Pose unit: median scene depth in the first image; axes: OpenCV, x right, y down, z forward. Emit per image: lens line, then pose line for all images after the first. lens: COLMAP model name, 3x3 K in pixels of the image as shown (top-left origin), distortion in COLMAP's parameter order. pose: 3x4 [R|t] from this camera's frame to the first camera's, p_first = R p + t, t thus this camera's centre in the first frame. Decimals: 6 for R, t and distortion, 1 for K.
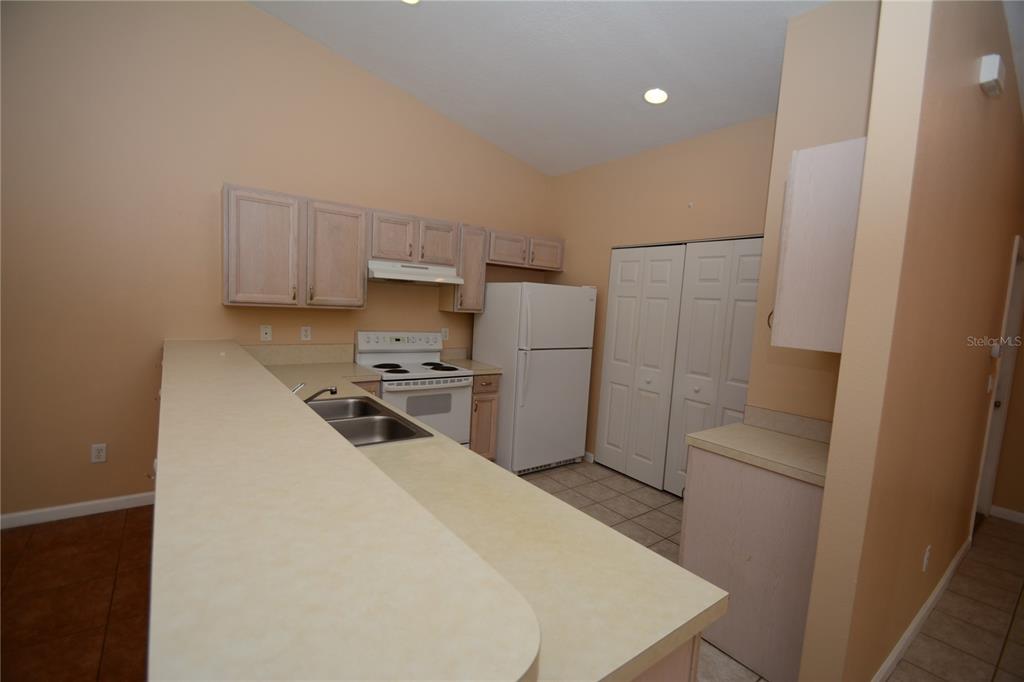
lens RADIAL K [[448.1, 0, 513.6], [0, 448.1, 343.8], [0, 0, 1]] dist [0.021697, -0.021473]
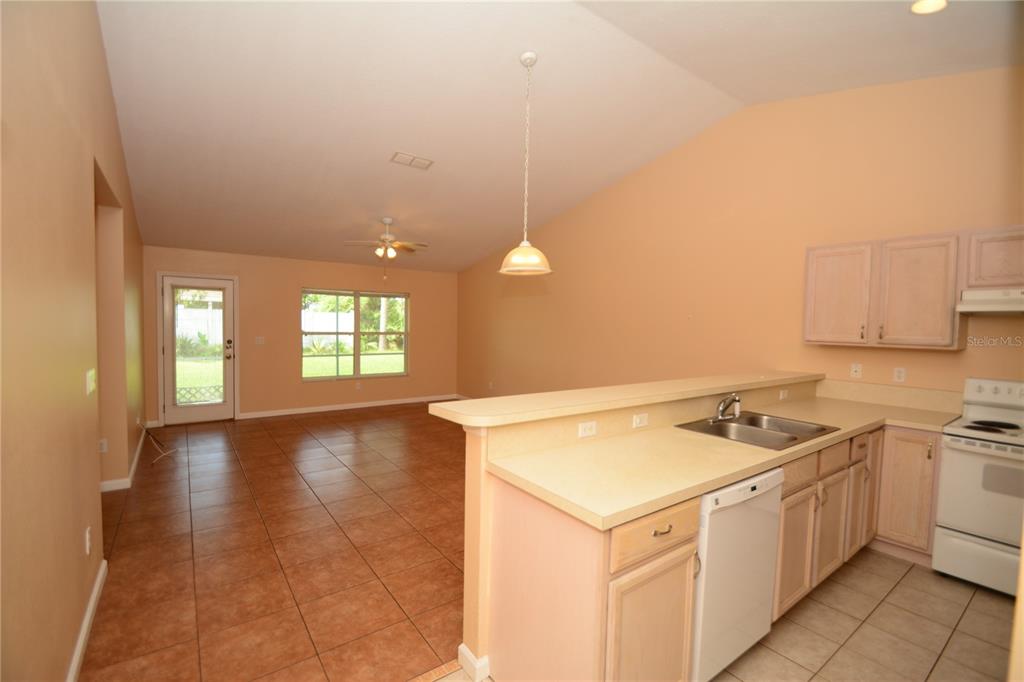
lens RADIAL K [[448.1, 0, 513.6], [0, 448.1, 343.8], [0, 0, 1]] dist [0.021697, -0.021473]
pose [[-0.002201, -0.010264, -0.999945, 0.470995], [-0.114879, 0.993330, -0.009943, 0.014900], [0.993377, 0.114851, -0.003365, 0.159908]]
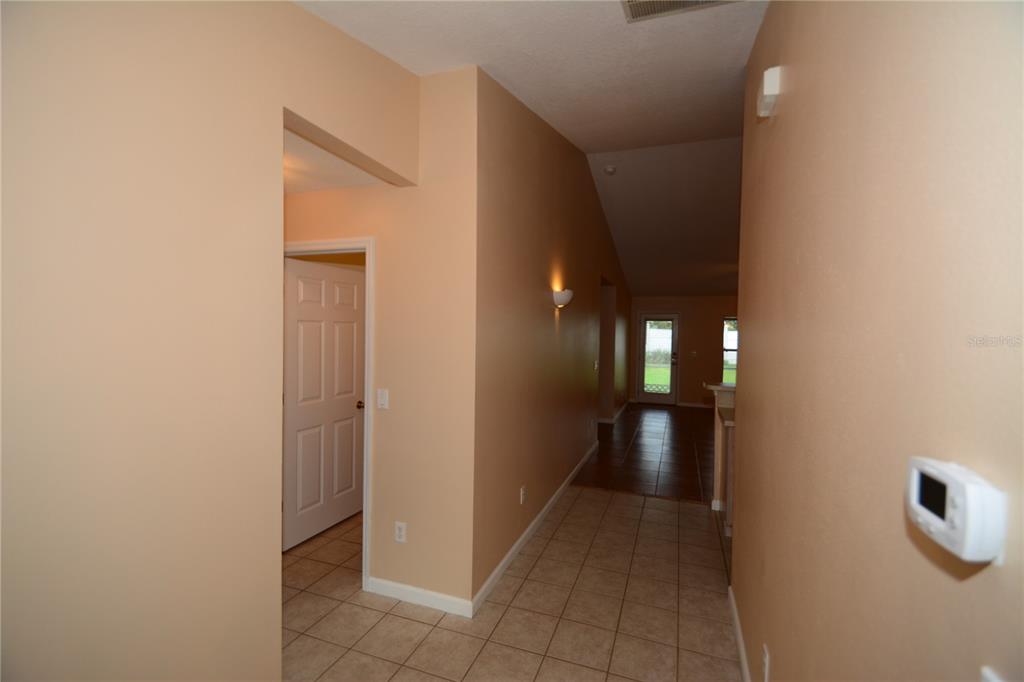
lens RADIAL K [[453.1, 0, 512.0], [0, 453.1, 341.0], [0, 0, 1]] dist [0.021838, -0.022633]
pose [[-0.835215, -0.061648, -0.546457, 0.998028], [-0.119956, 0.990191, 0.071636, -0.035511], [0.536680, 0.125382, -0.834418, 0.769221]]
